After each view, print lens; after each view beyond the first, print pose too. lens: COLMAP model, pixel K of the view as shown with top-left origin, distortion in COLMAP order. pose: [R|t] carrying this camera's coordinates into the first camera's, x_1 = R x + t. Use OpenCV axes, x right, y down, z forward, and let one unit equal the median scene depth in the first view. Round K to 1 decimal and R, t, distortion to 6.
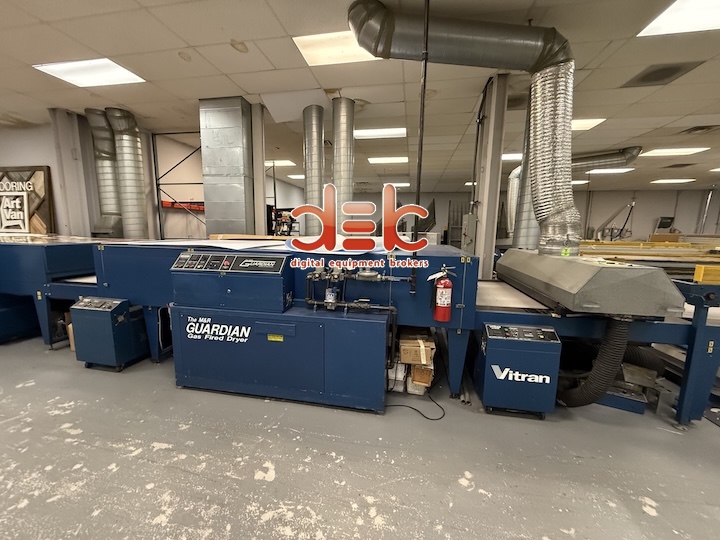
lens RADIAL K [[286.5, 0, 395.9], [0, 286.5, 274.5], [0, 0, 1]] dist [0.000245, -0.000608]
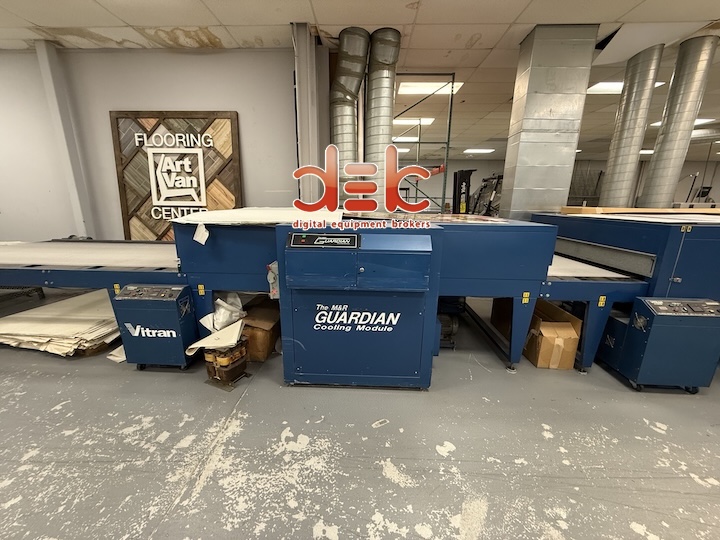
lens RADIAL K [[286.5, 0, 359.9], [0, 286.5, 271.1], [0, 0, 1]] dist [0.000245, -0.000608]
pose [[0.990522, -0.036181, 0.132501, -0.990612], [0.024378, 0.995676, 0.089641, -0.036588], [-0.135171, -0.085562, 0.987121, 0.207394]]
